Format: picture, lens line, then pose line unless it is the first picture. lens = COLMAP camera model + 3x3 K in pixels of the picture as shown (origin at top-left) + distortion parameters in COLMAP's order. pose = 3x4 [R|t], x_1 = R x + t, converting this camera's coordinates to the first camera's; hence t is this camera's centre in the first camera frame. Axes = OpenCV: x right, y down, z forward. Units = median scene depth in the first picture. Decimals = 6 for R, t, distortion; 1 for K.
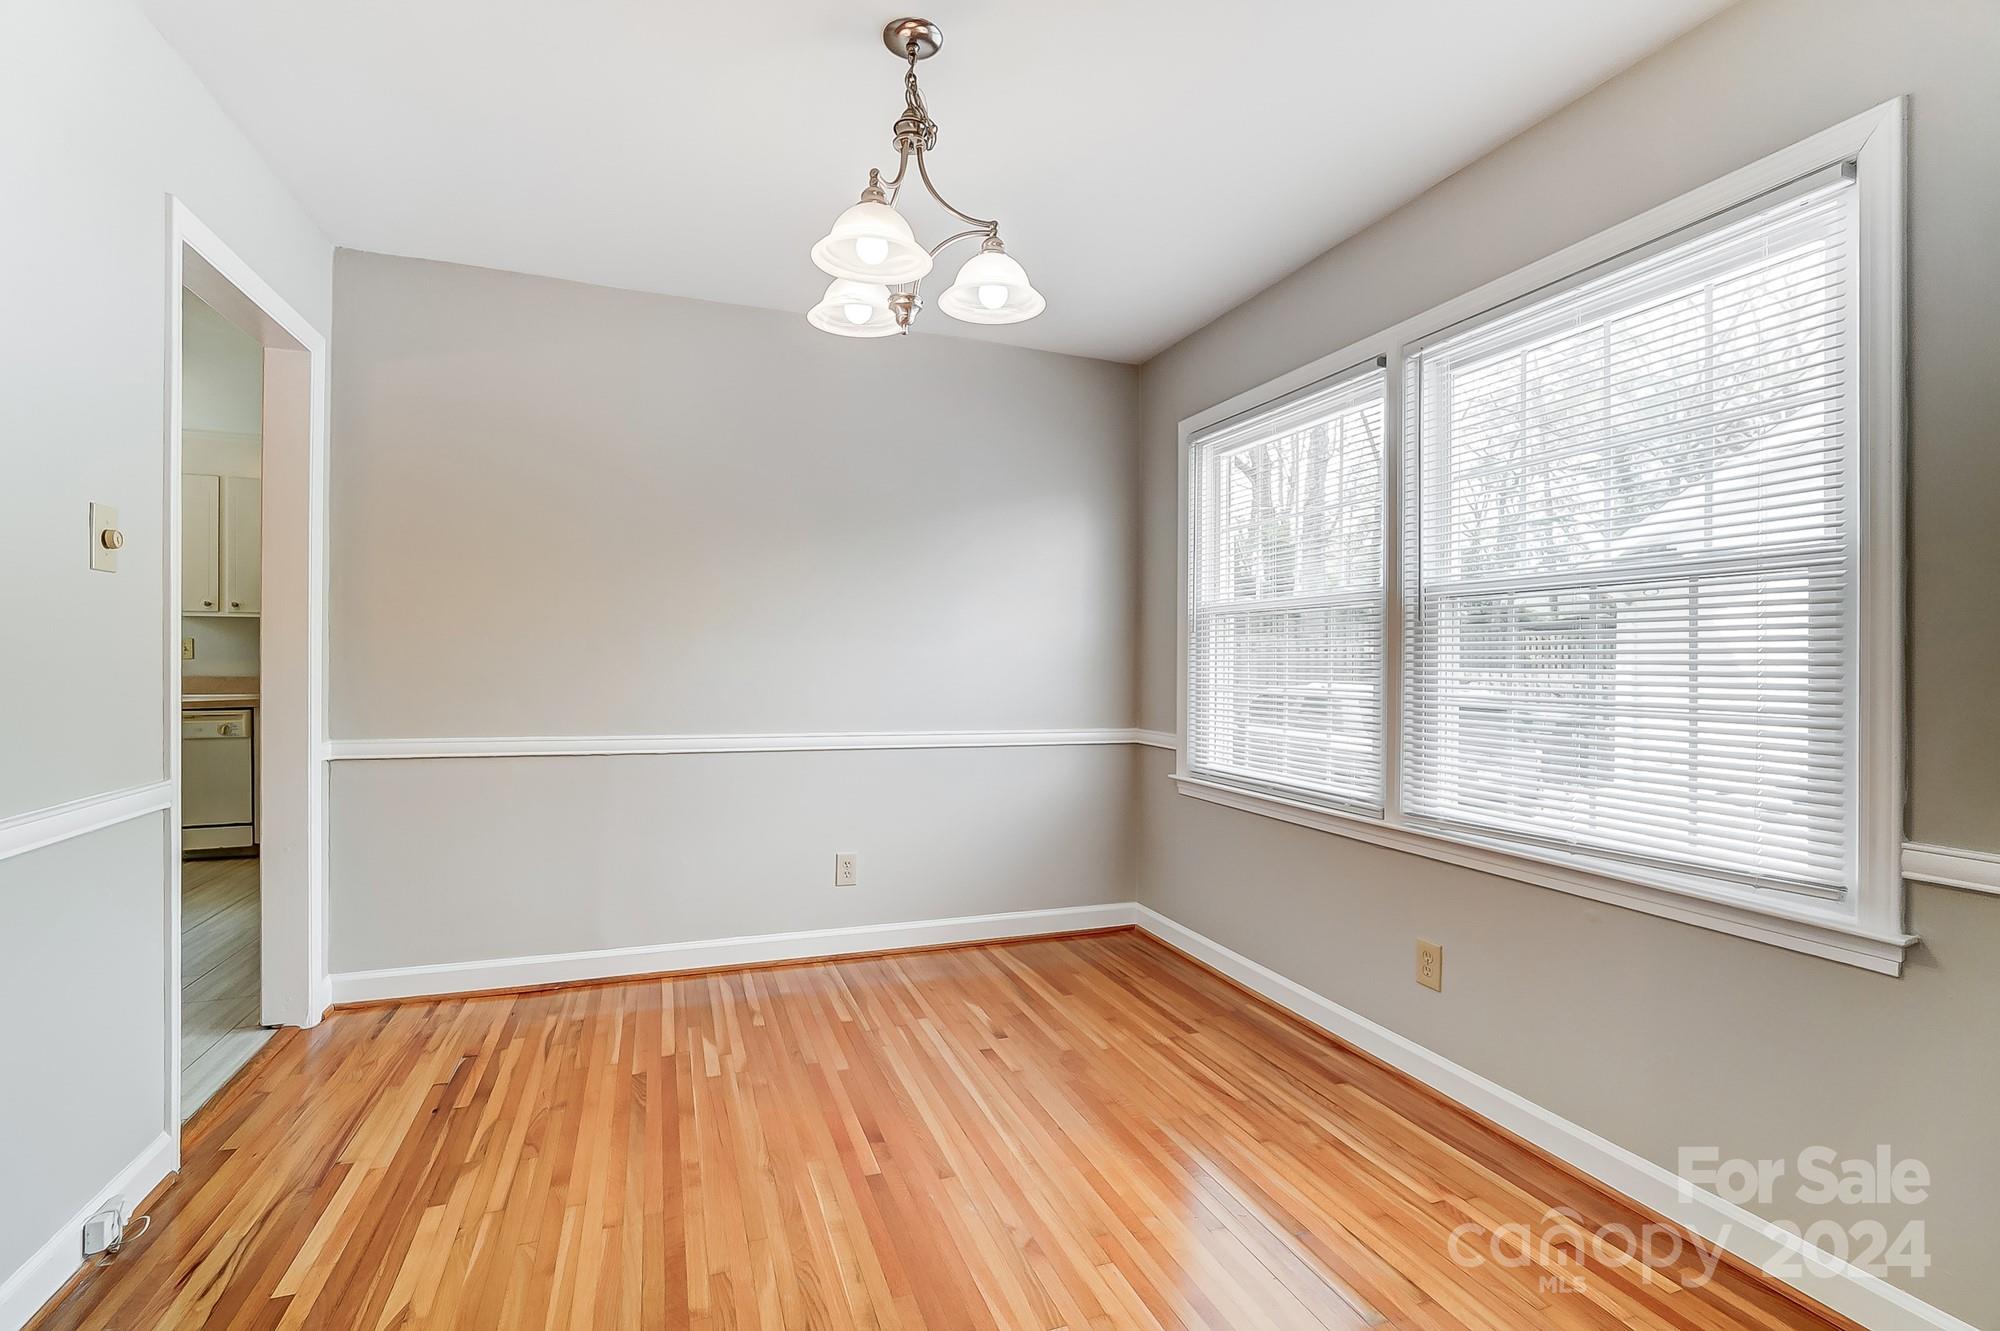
lens RADIAL K [[907.4, 0, 961.5], [0, 907.4, 663.1], [0, 0, 1]] dist [-0.034789, 0.016197]
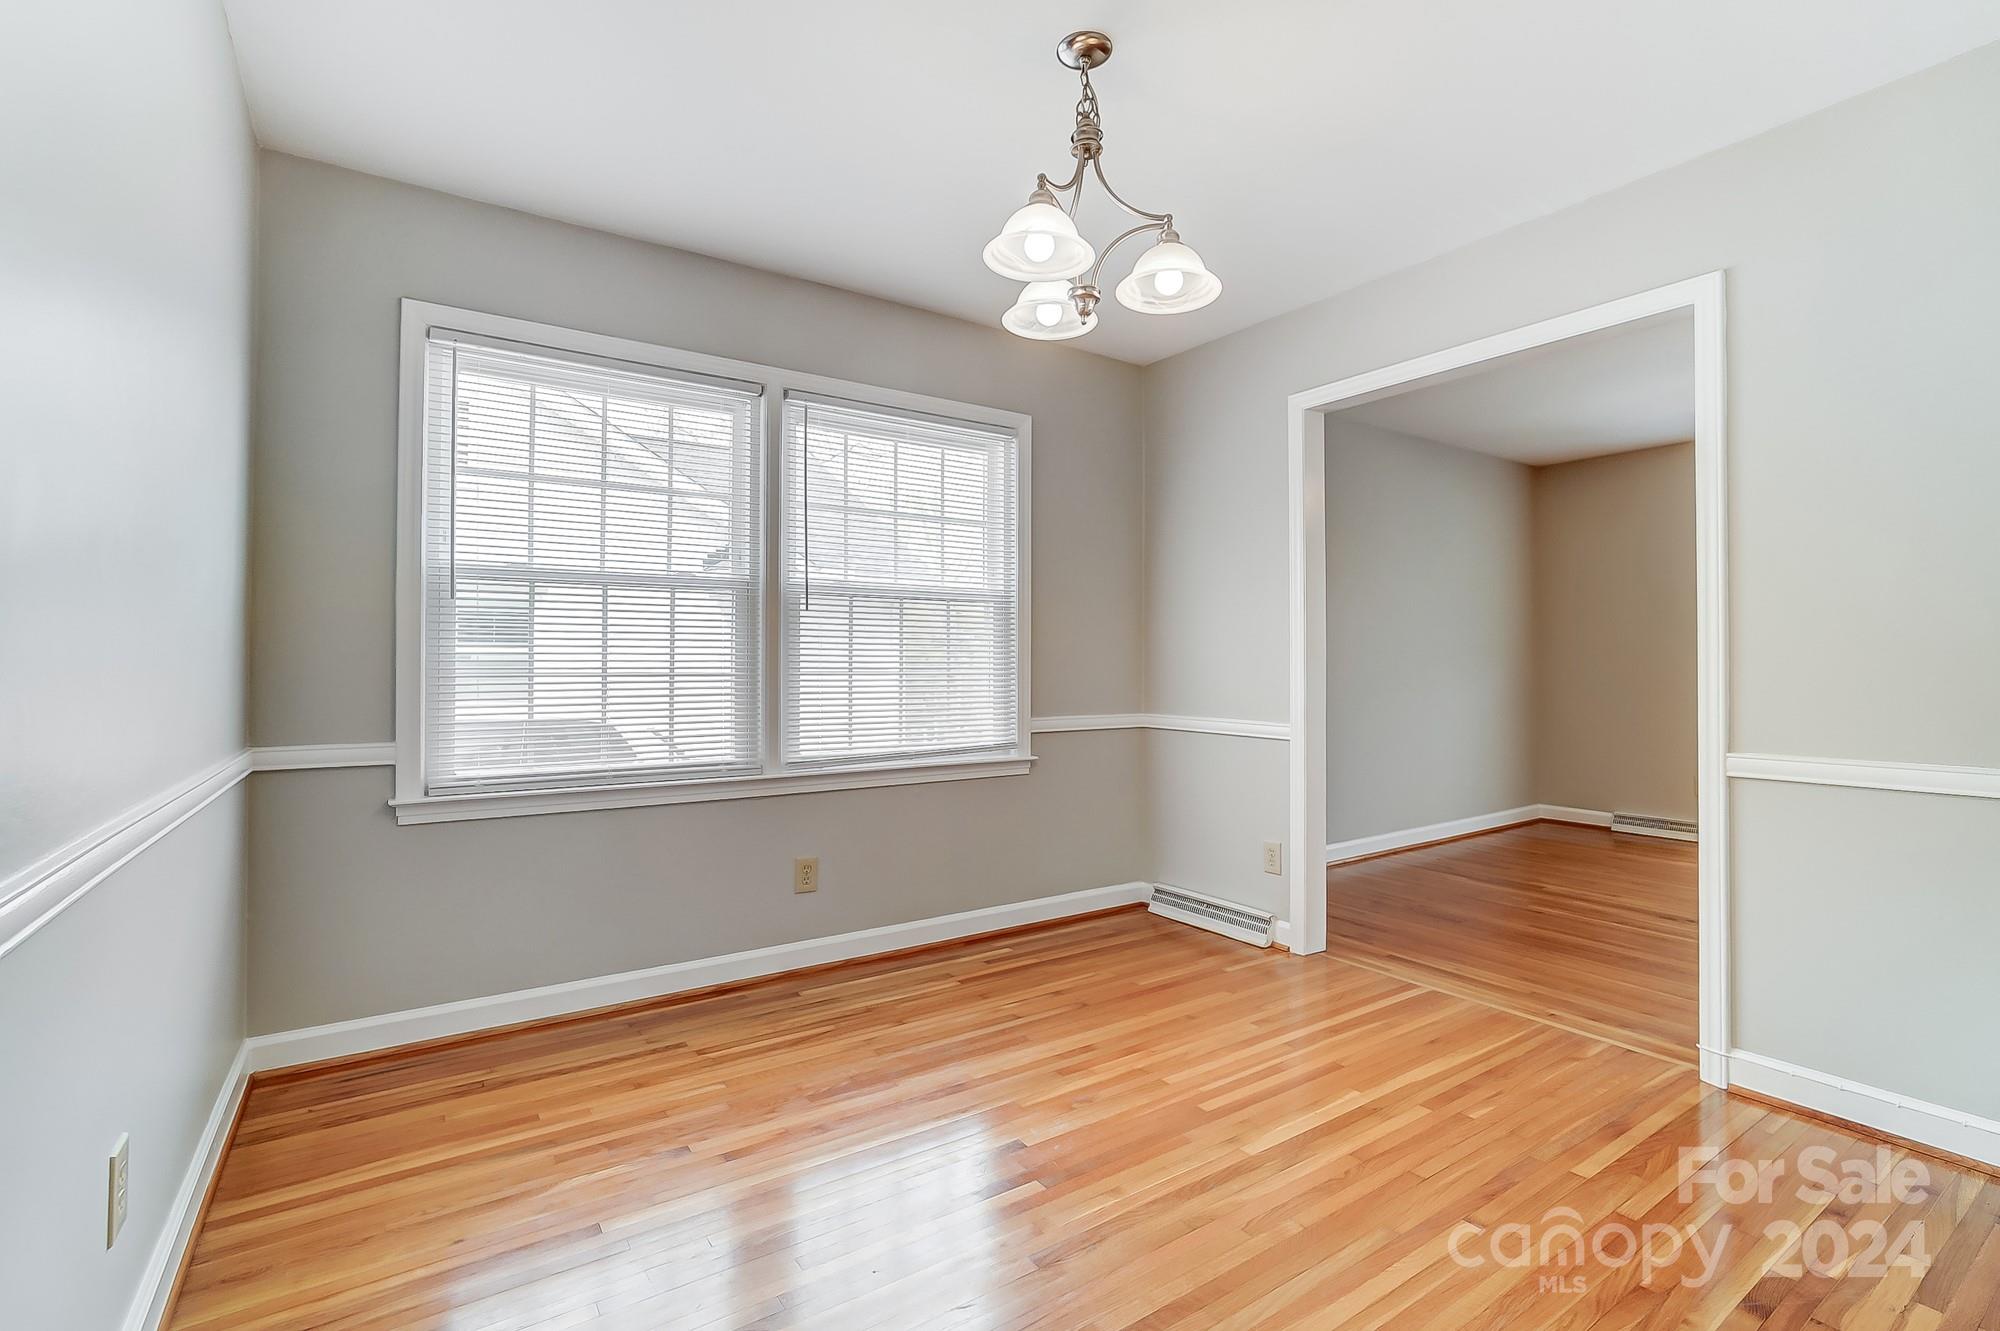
lens RADIAL K [[913.7, 0, 1007.2], [0, 913.7, 656.0], [0, 0, 1]] dist [0.001518, 0.000362]
pose [[-0.280191, 0.003638, 0.959937, -0.811650], [-0.000831, 0.999992, -0.004032, 0.022991], [-0.959944, -0.001928, -0.280186, 1.060702]]
